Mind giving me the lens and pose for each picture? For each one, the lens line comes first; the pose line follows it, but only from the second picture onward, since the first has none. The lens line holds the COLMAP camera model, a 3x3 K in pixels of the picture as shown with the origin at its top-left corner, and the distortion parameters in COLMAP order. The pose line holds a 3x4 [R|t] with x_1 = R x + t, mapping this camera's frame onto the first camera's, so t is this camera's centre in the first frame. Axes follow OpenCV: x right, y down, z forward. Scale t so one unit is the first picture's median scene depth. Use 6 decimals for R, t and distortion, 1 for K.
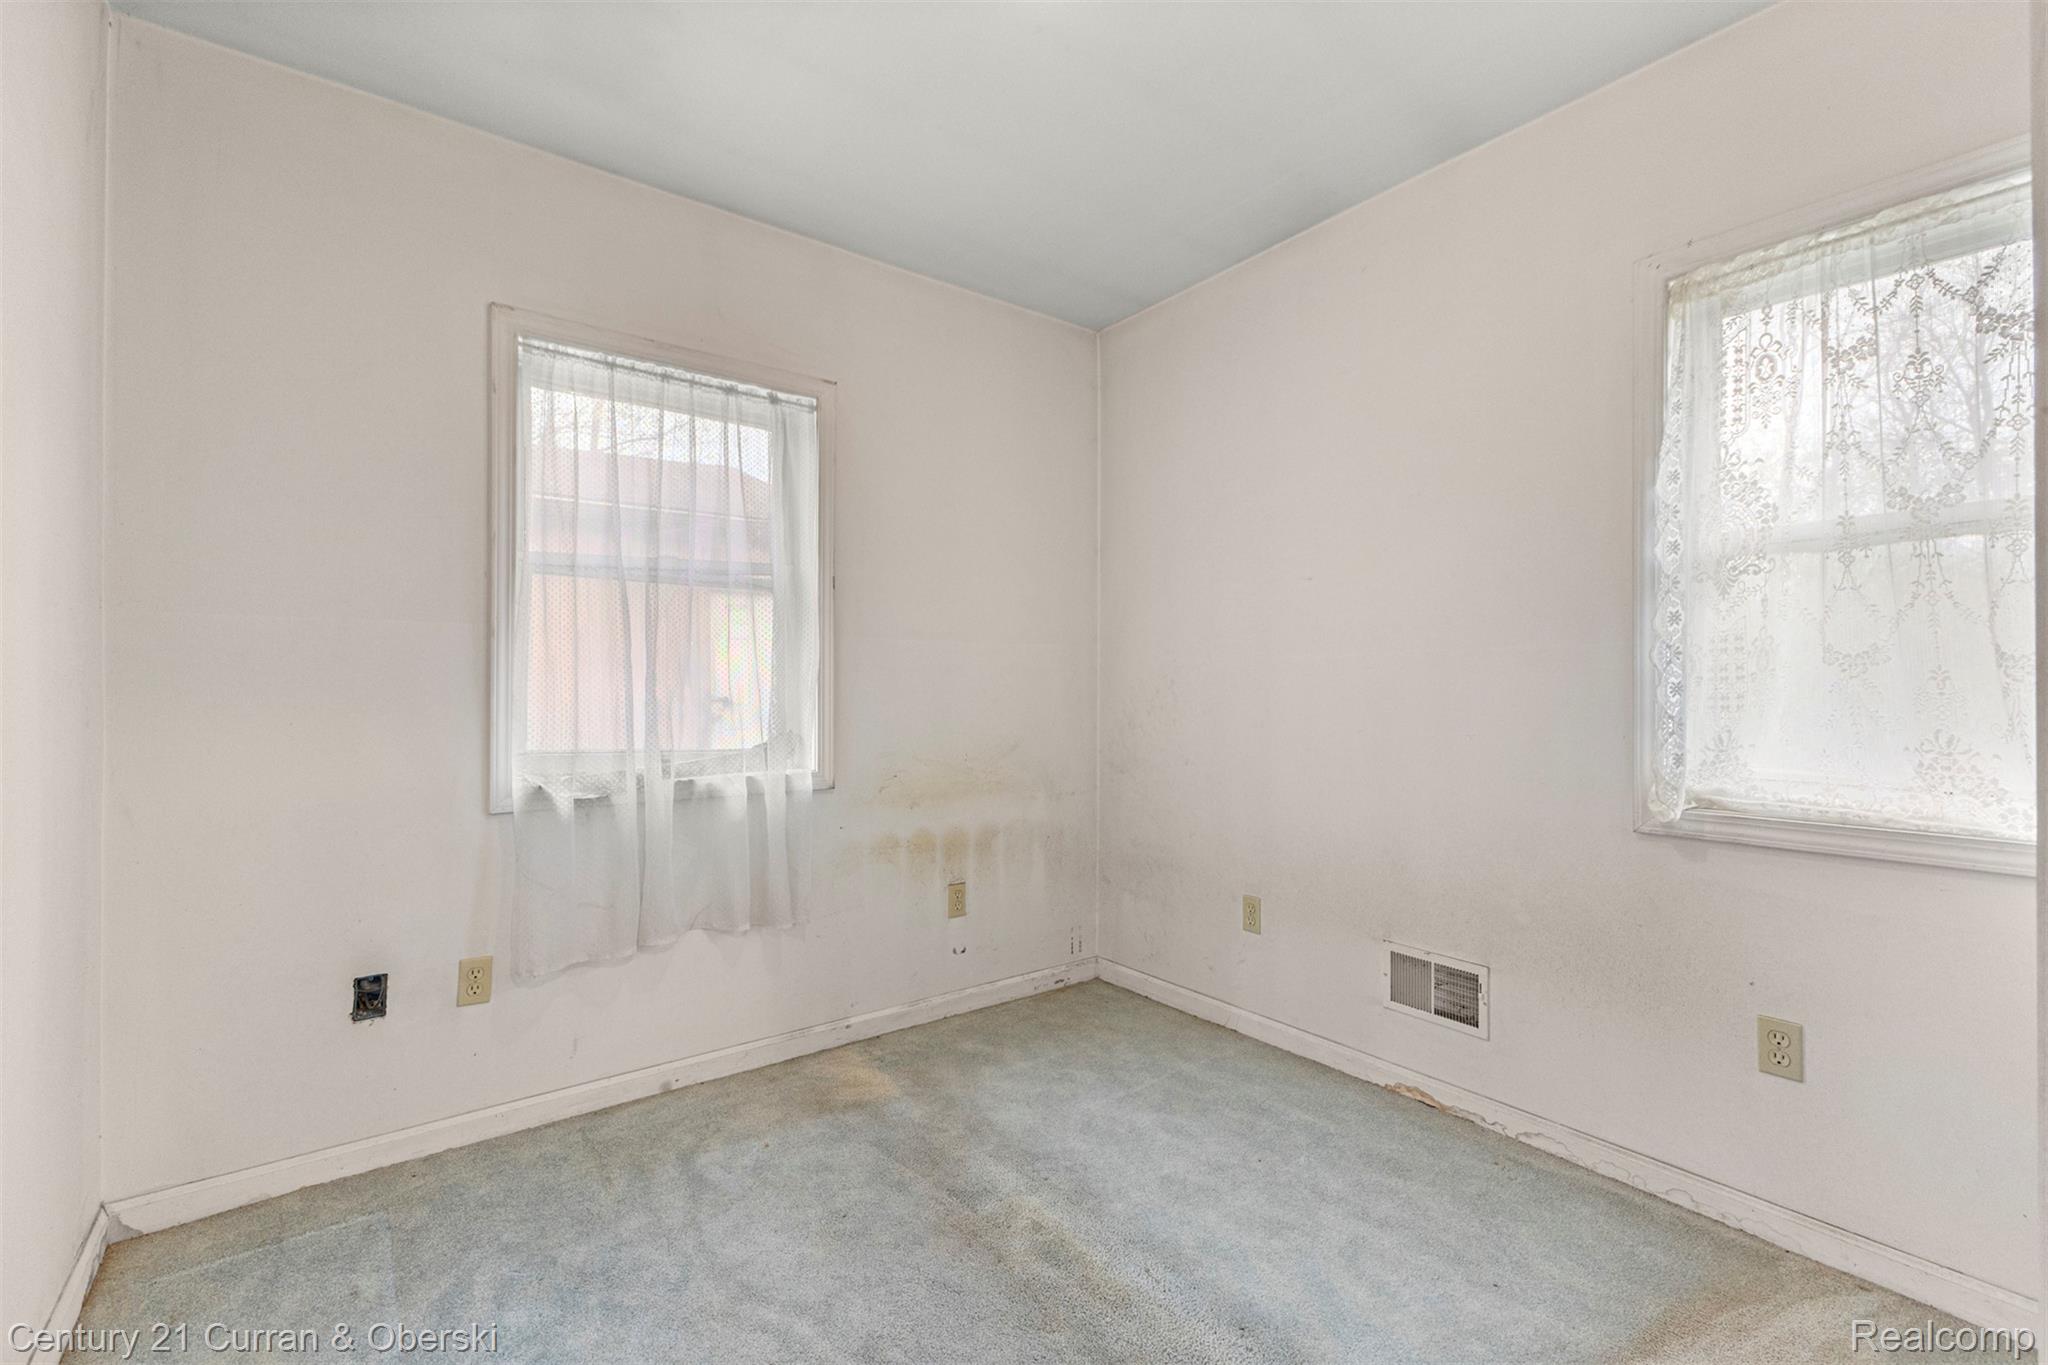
lens RADIAL K [[884.5, 0, 1023.7], [0, 884.5, 686.2], [0, 0, 1]] dist [0.004327, 0.000148]
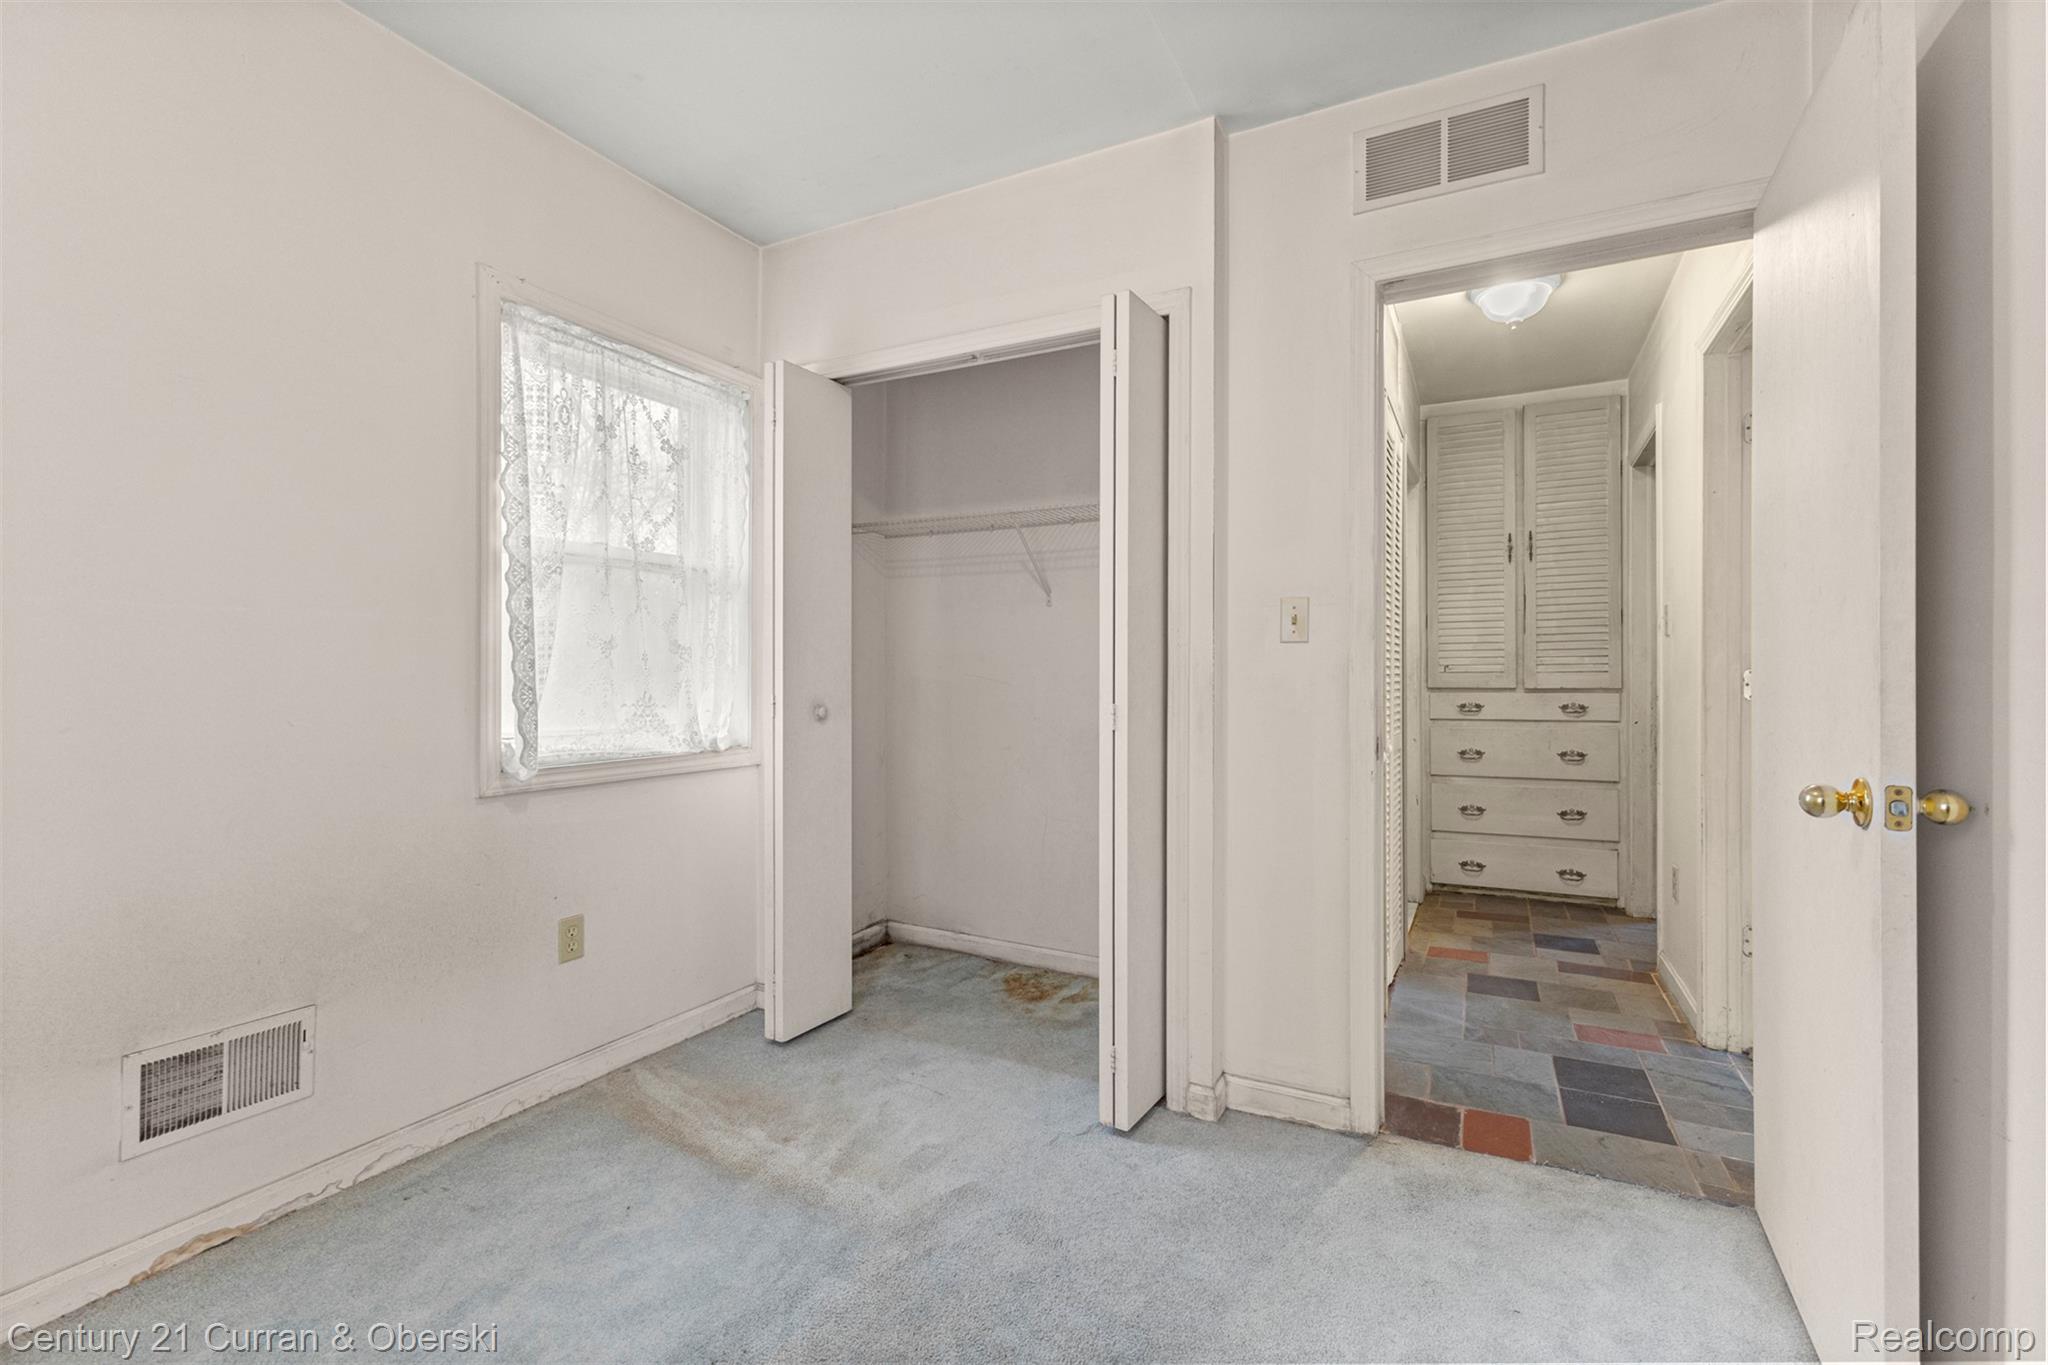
lens RADIAL K [[884.5, 0, 1024.6], [0, 884.5, 675.8], [0, 0, 1]] dist [0.004327, 0.000148]
pose [[-0.431473, -0.002905, 0.902121, -0.574374], [-0.005933, 0.999982, 0.000382, 0.013830], [-0.902106, -0.005187, -0.431482, 0.896630]]
